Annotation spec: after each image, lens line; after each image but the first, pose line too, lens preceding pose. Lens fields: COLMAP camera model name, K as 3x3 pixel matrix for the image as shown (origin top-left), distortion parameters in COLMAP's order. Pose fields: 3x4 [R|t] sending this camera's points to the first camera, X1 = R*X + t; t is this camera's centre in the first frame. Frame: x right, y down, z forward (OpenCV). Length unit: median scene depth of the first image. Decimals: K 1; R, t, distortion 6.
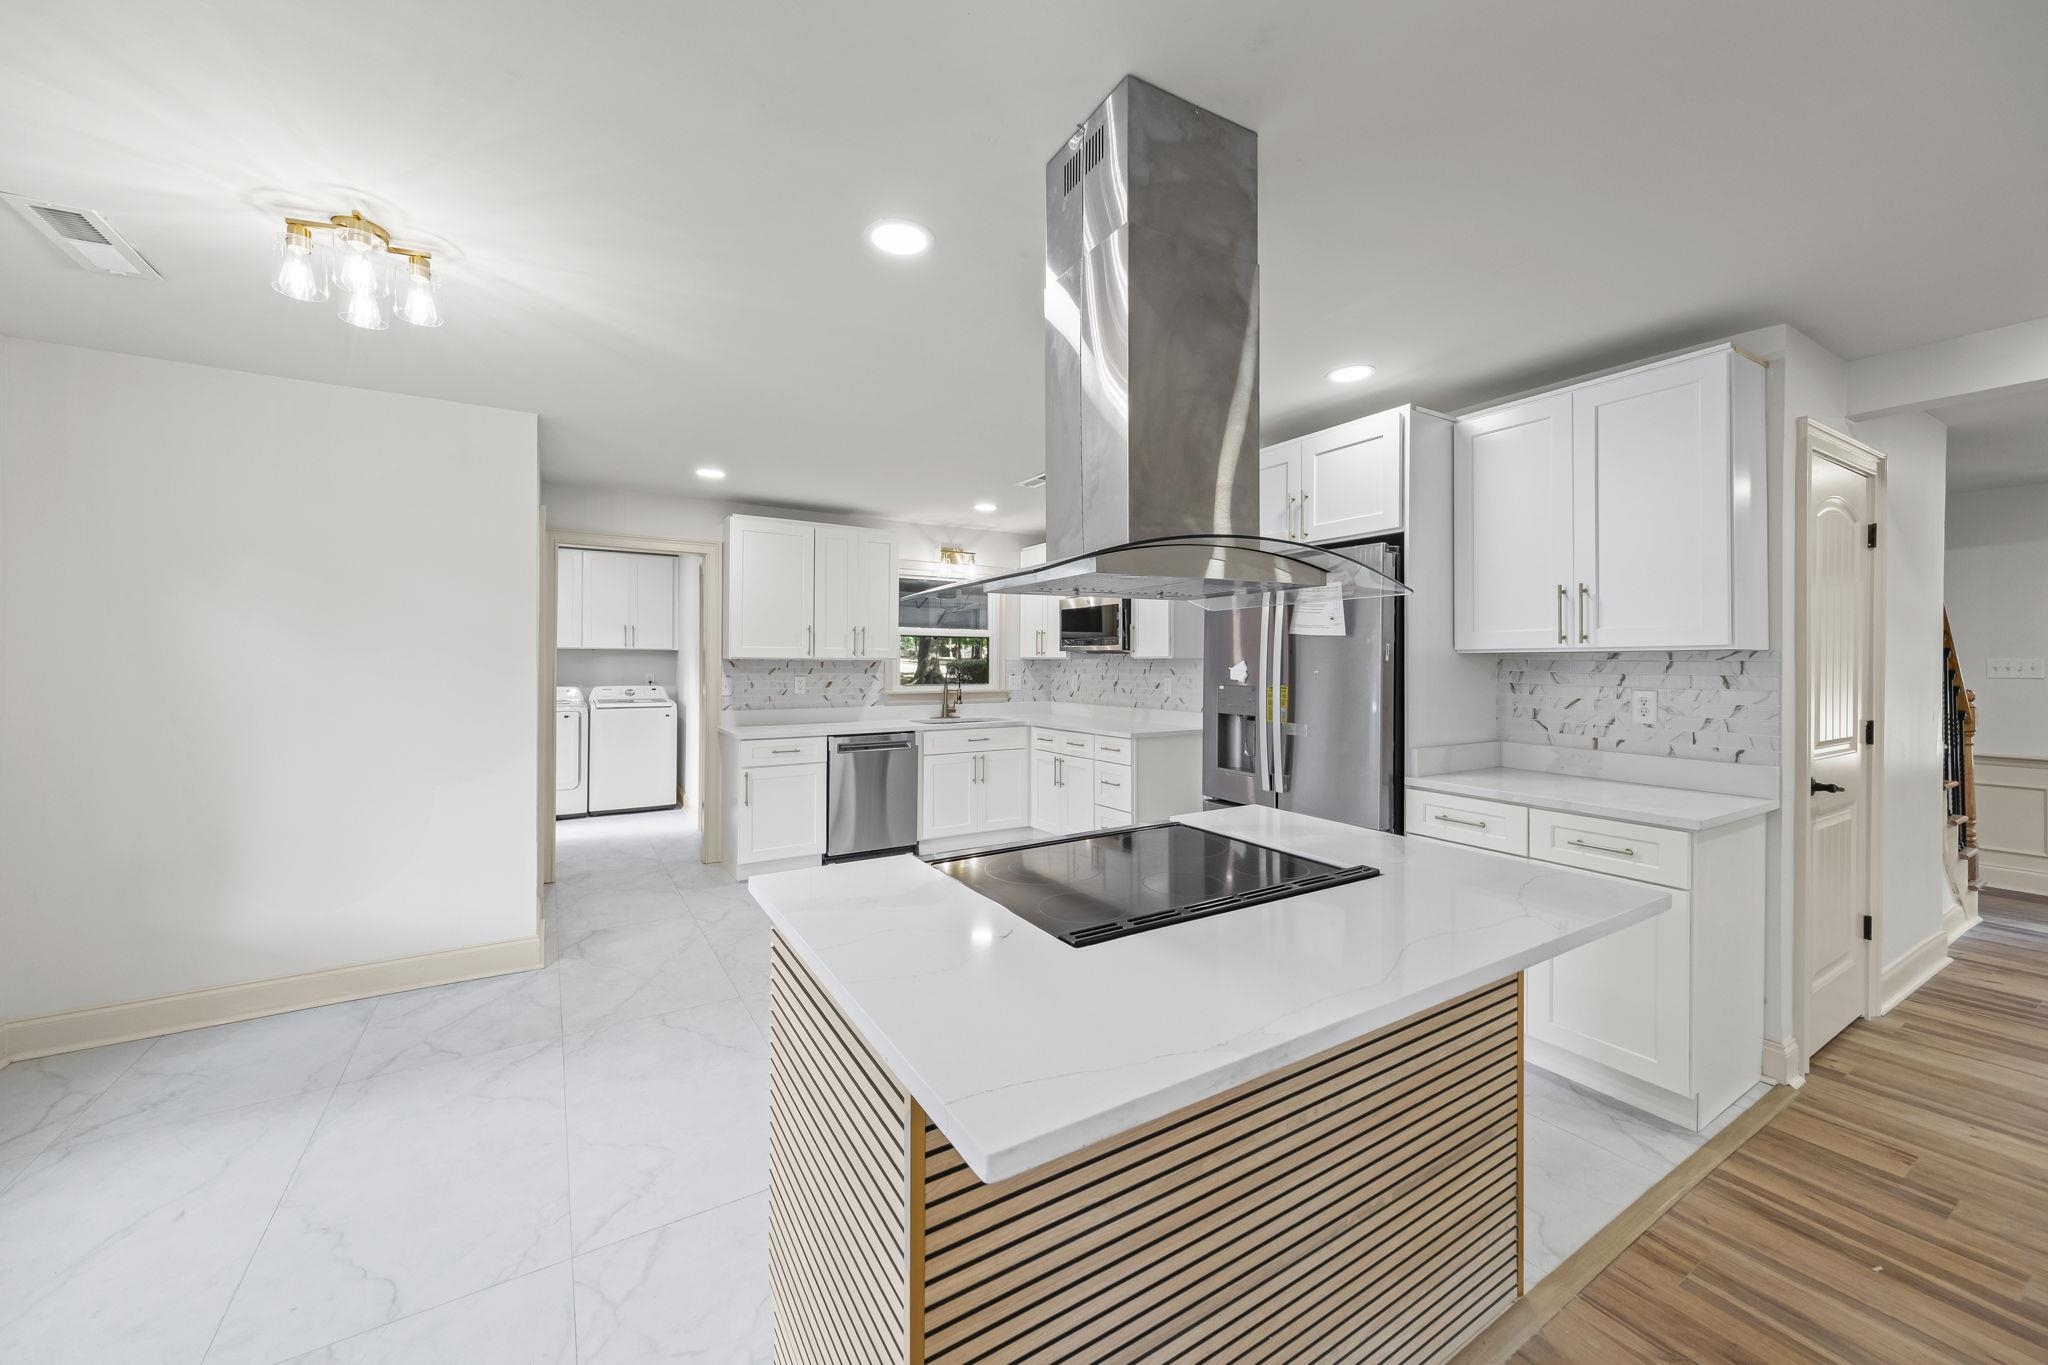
lens RADIAL K [[769.0, 0, 1035.0], [0, 769.0, 664.2], [0, 0, 1]] dist [0.008927, -0.000287]
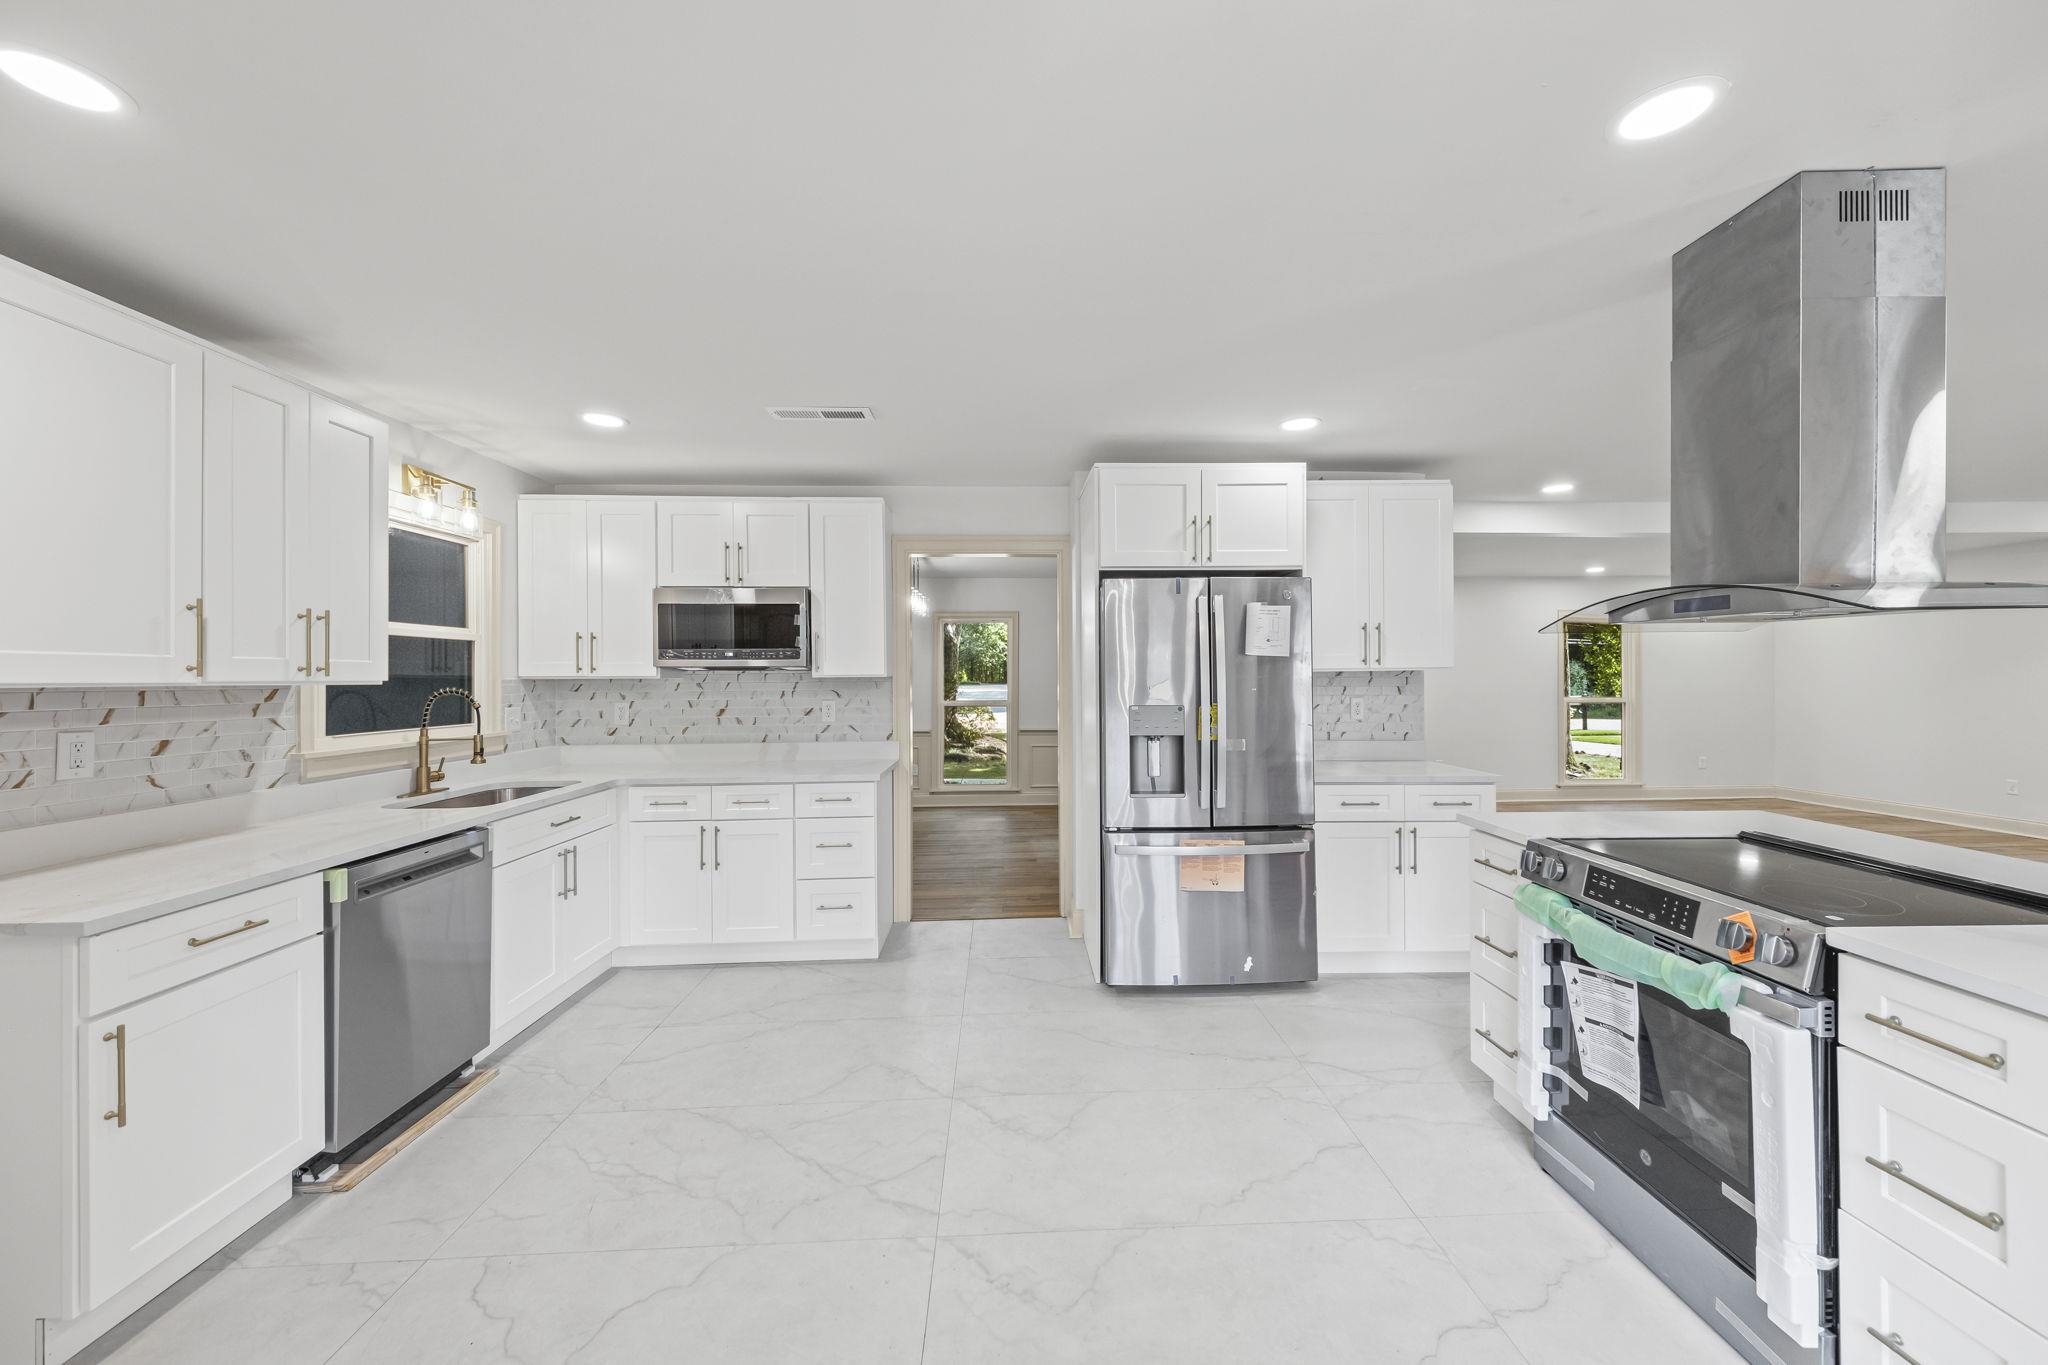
lens RADIAL K [[769.0, 0, 1036.2], [0, 769.0, 683.0], [0, 0, 1]] dist [0.008927, -0.000287]
pose [[0.493934, -0.014558, 0.869377, -0.409248], [0.009253, 0.999891, 0.011486, -0.008095], [-0.869450, 0.002371, 0.494015, 0.422289]]
